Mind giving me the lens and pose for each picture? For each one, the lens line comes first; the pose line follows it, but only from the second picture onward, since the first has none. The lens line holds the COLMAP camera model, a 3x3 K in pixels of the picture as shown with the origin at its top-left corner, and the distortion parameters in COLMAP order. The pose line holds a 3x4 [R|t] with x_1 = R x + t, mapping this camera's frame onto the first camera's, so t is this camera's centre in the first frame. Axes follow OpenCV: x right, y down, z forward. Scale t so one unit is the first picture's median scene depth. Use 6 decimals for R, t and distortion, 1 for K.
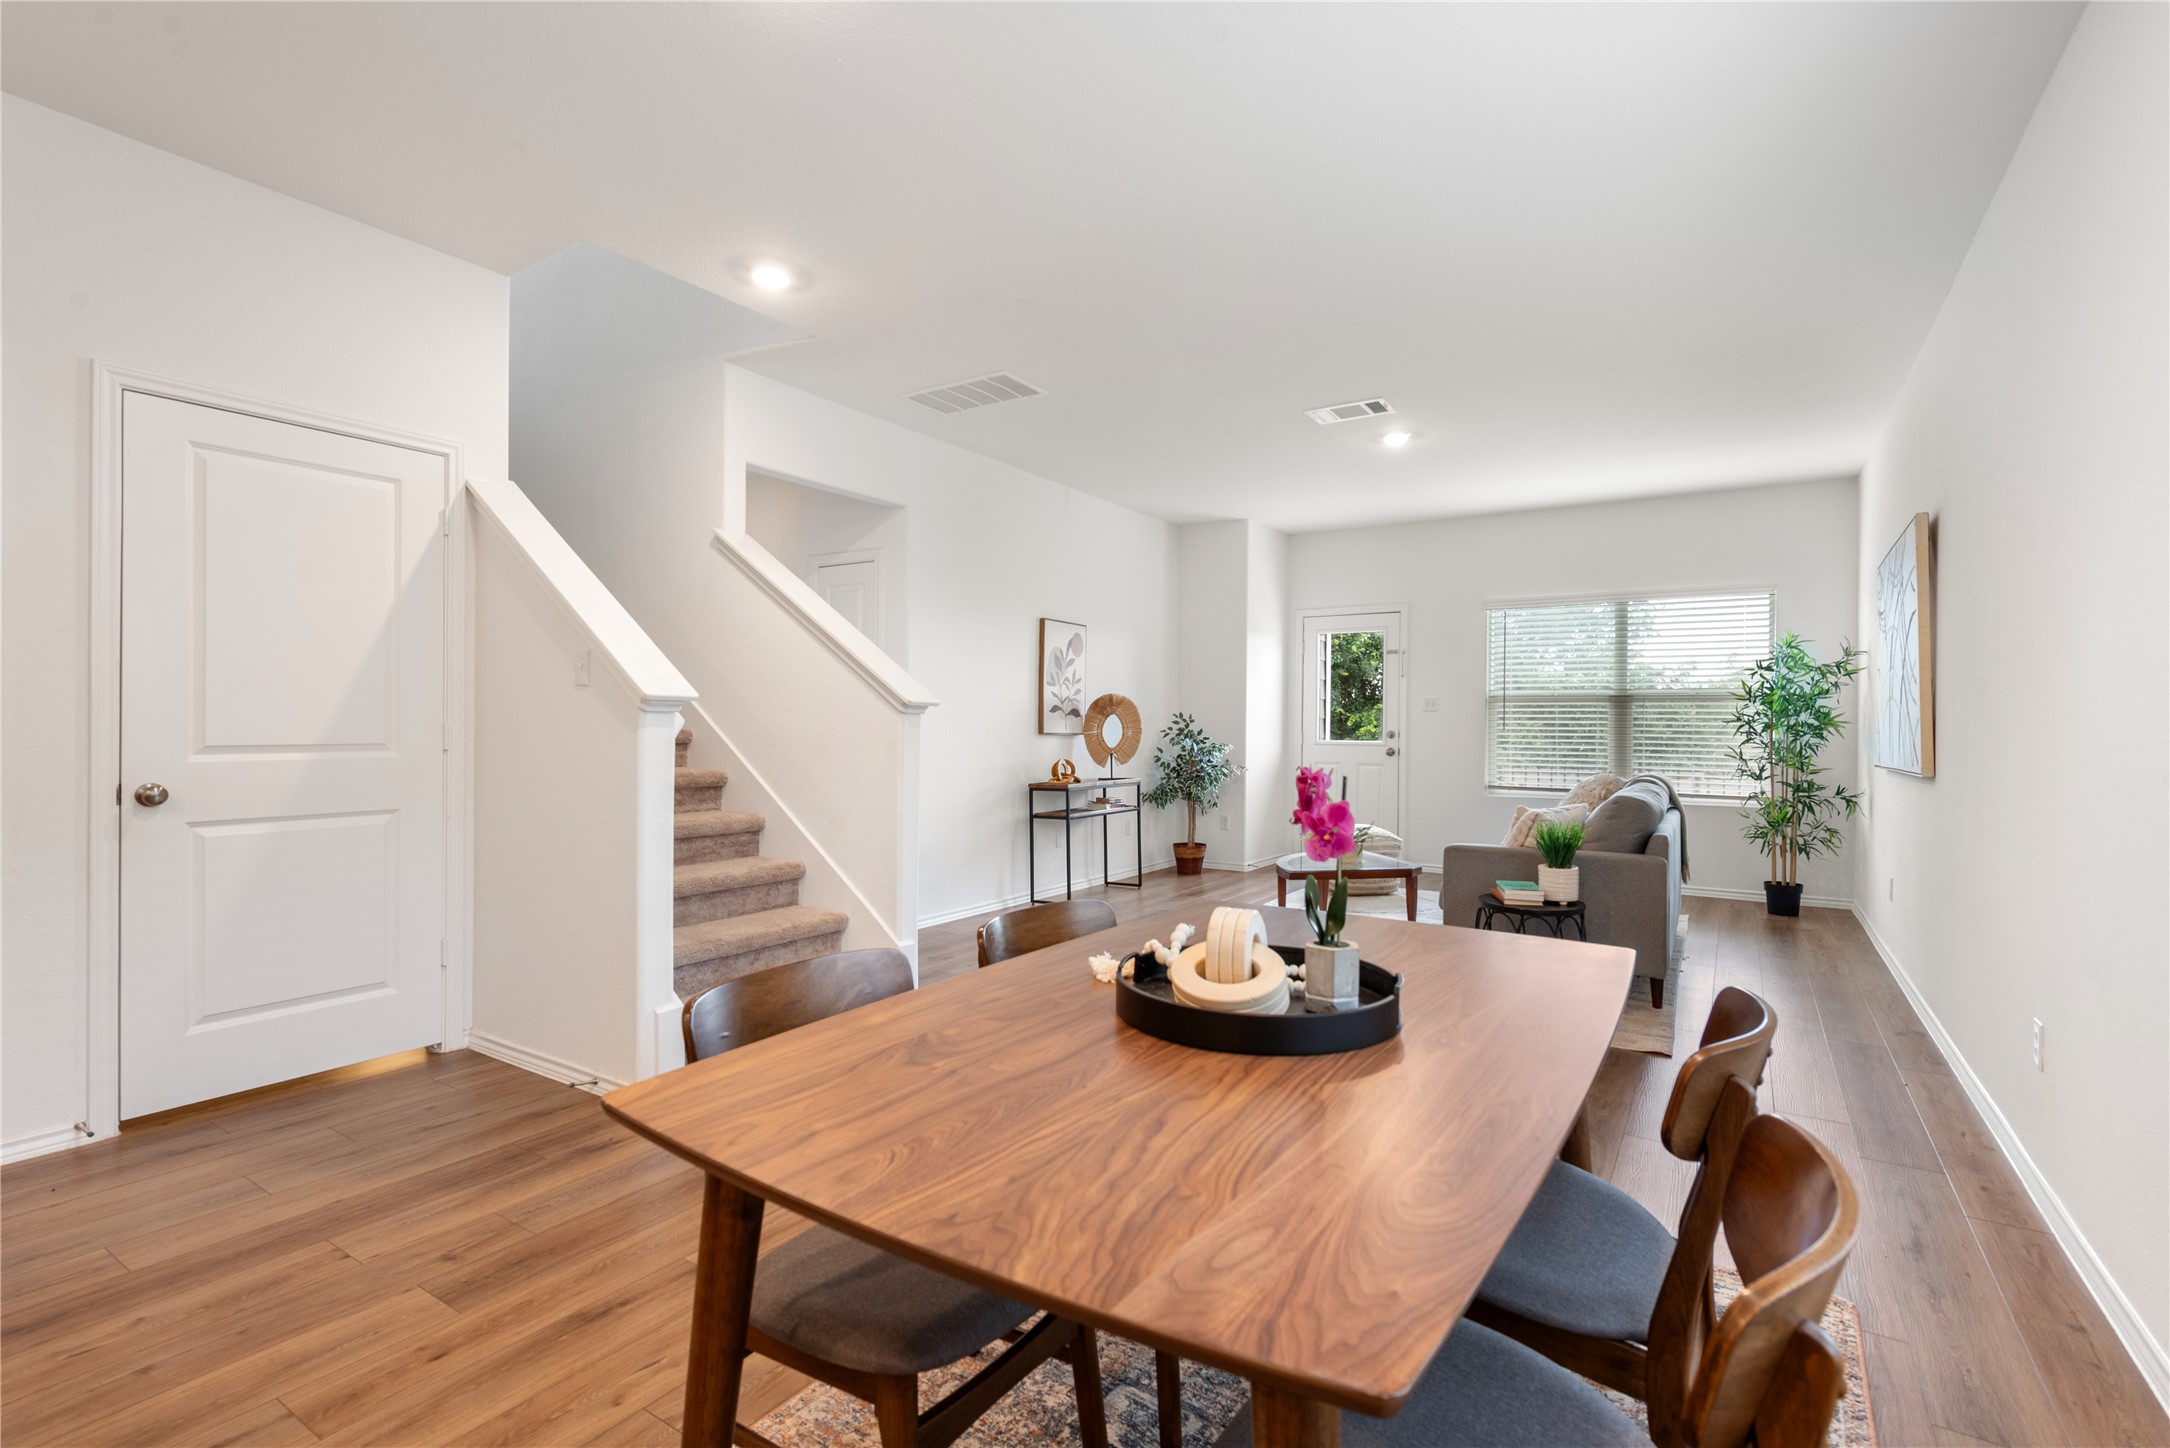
lens RADIAL K [[1005.0, 0, 1085.0], [0, 1005.0, 724.0], [0, 0, 1]] dist [0.000780, -0.000208]
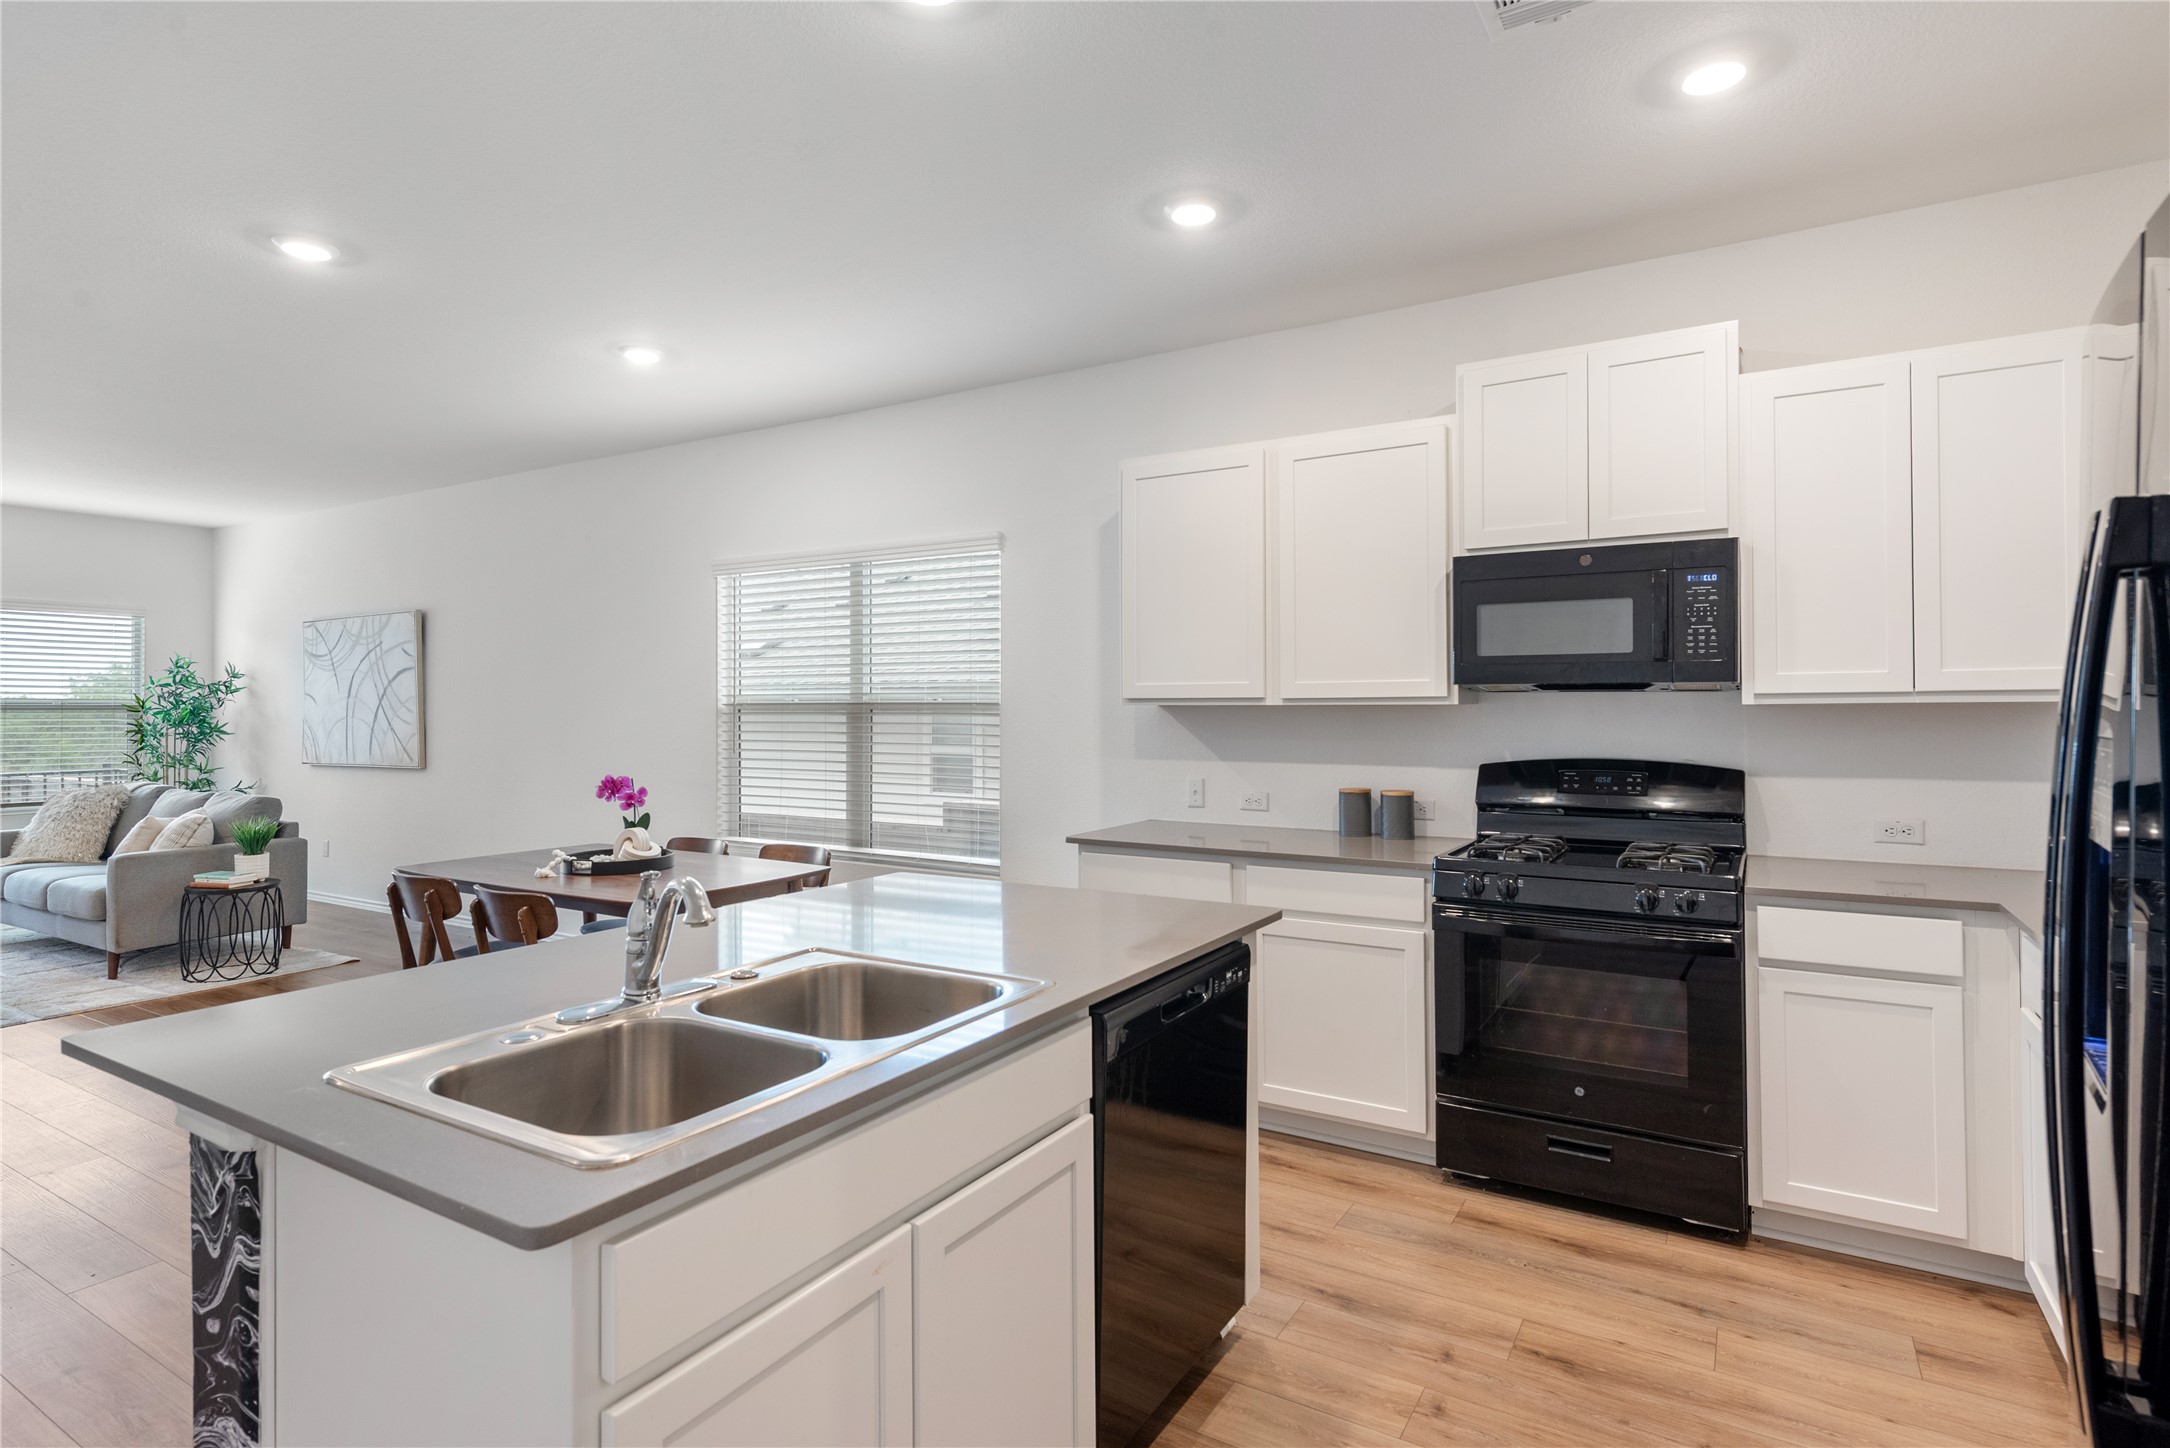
lens RADIAL K [[1103.7, 0, 1093.1], [0, 1103.7, 695.6], [0, 0, 1]] dist [0.004004, -0.004024]
pose [[-0.031723, 0.002572, 0.999493, -0.592327], [0.003361, 0.999991, -0.002467, -0.034072], [-0.999491, 0.003281, -0.031731, -0.032413]]
